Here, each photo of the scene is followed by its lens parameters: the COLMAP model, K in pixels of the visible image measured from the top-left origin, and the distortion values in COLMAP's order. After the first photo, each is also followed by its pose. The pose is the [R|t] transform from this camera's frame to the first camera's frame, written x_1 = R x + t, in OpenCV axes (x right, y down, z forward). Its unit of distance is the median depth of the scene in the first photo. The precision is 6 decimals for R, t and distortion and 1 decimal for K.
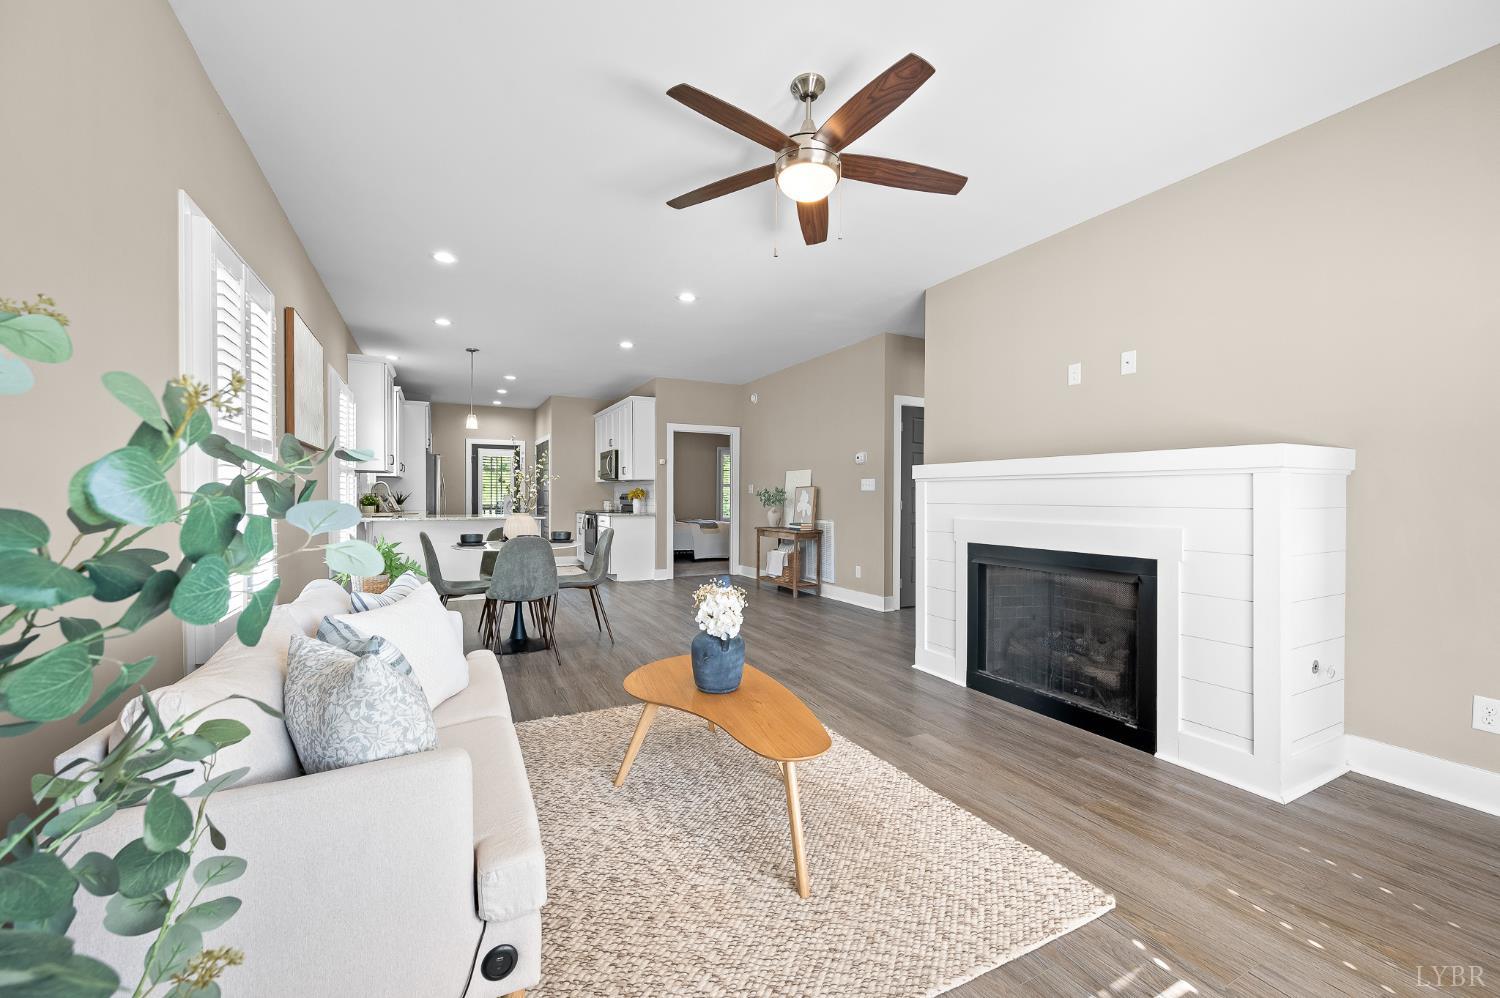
lens RADIAL K [[597.1, 0, 730.9], [0, 597.1, 503.6], [0, 0, 1]] dist [0.001419, 0.000145]
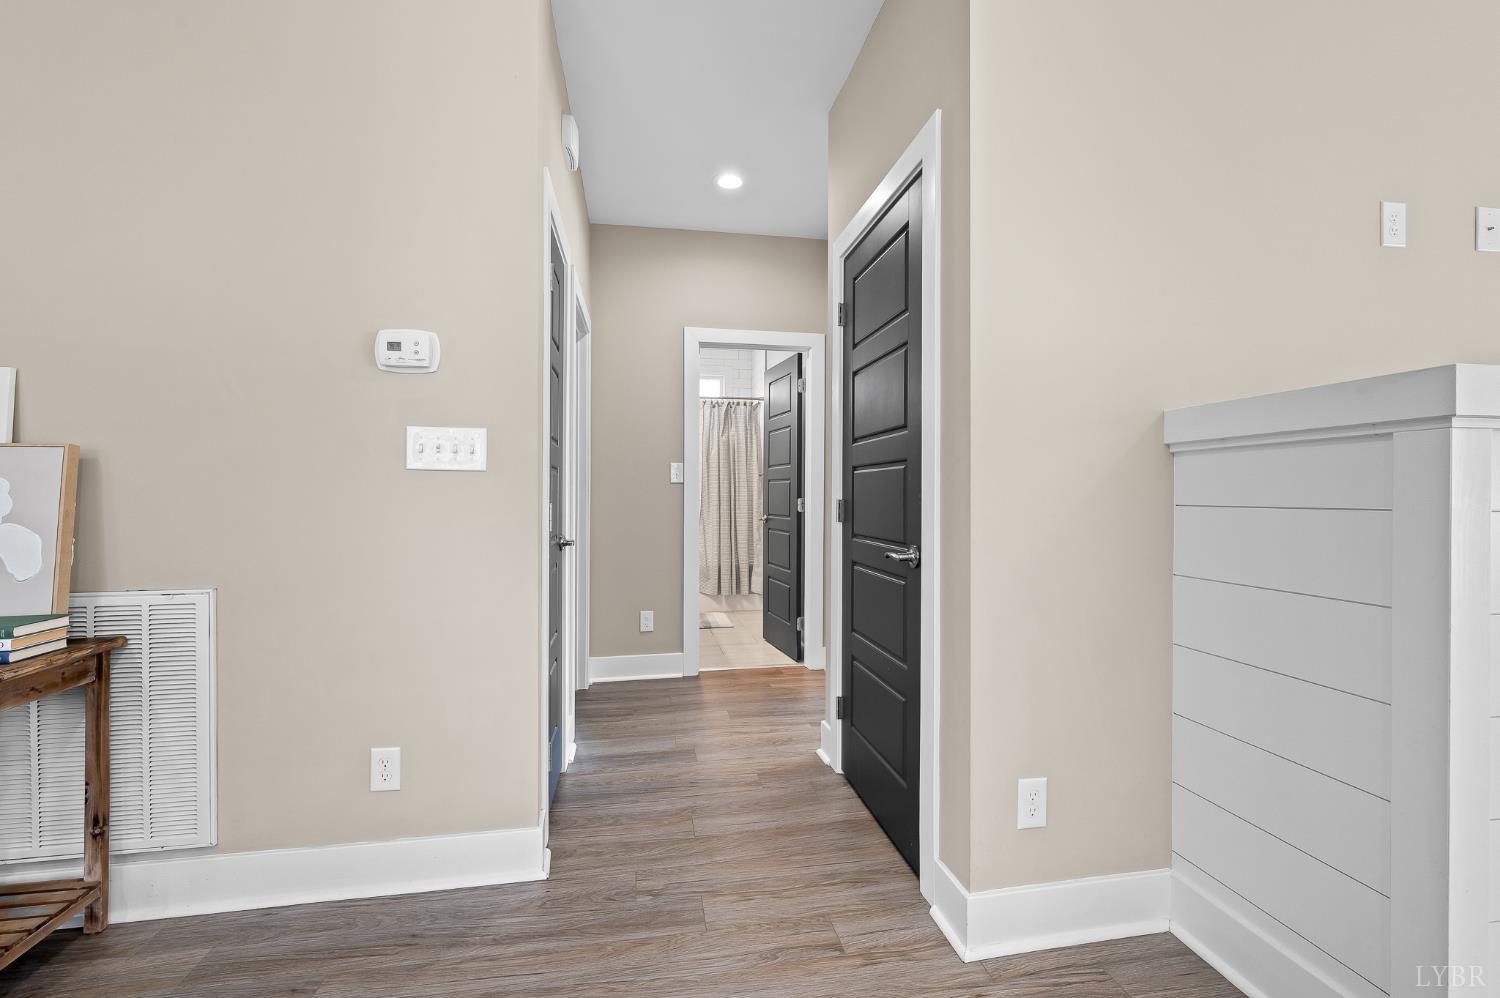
lens RADIAL K [[639.6, 0, 752.7], [0, 639.6, 500.4], [0, 0, 1]] dist [-0.003967, -0.000491]
pose [[0.280922, -0.009039, 0.959688, -0.022238], [0.013963, 0.999888, 0.005331, -0.007915], [-0.959629, 0.011903, 0.281017, 0.899865]]
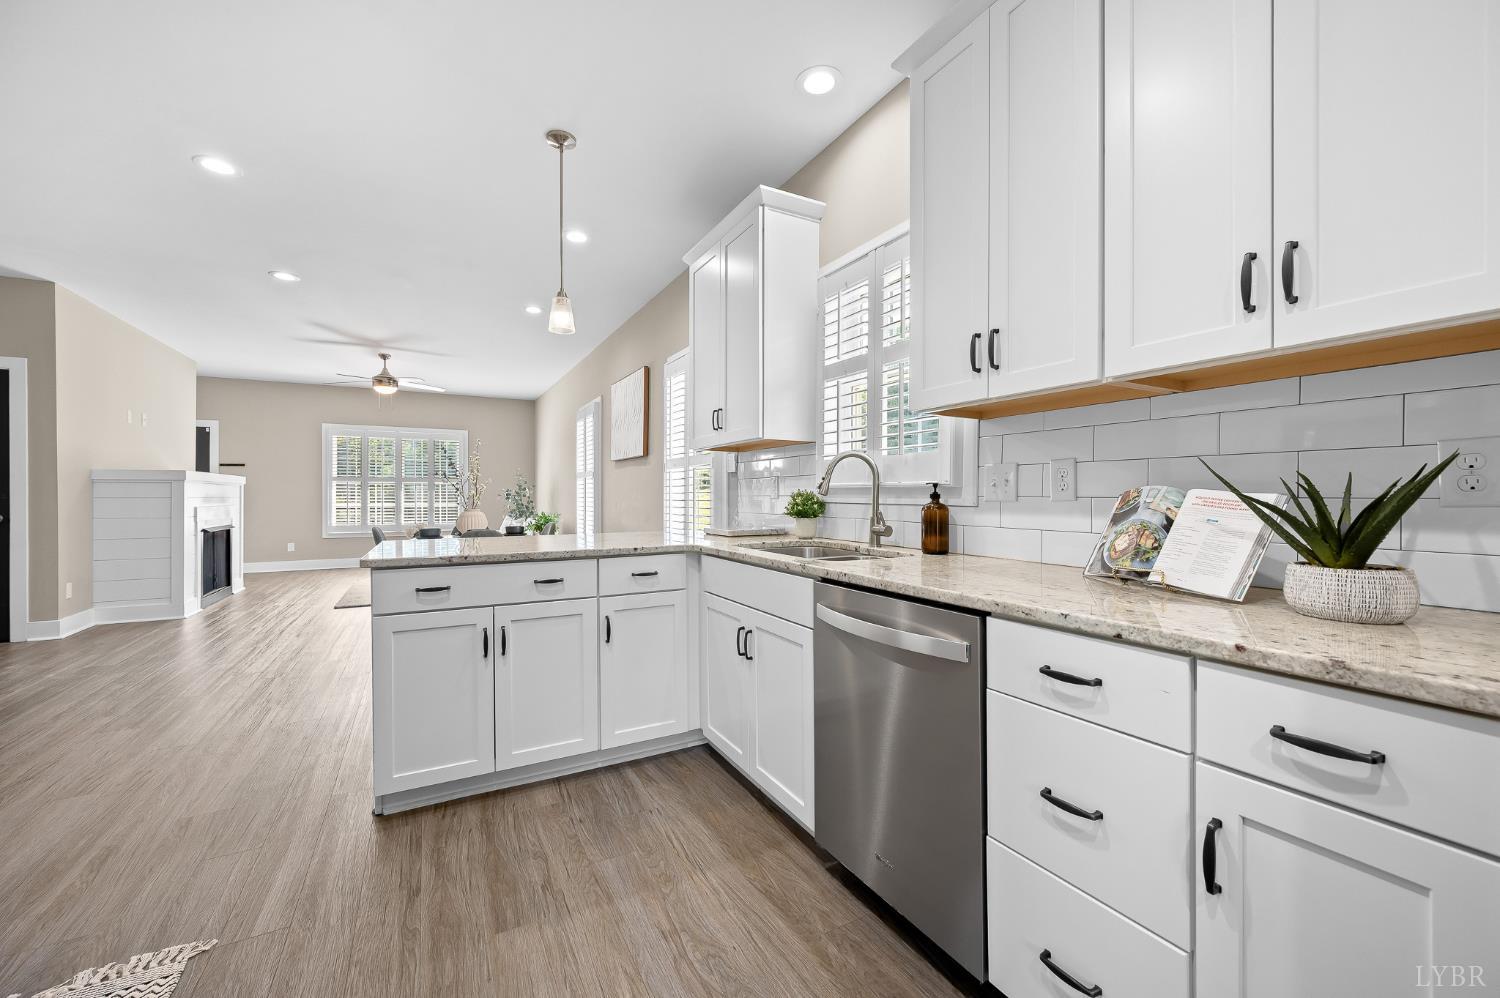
lens RADIAL K [[597.1, 0, 755.7], [0, 597.1, 496.8], [0, 0, 1]] dist [0.001419, 0.000145]
pose [[-0.998896, -0.002983, -0.046882, -0.699257], [-0.003689, 0.999881, 0.014983, -0.021145], [0.046832, 0.015139, -0.998788, 1.819619]]
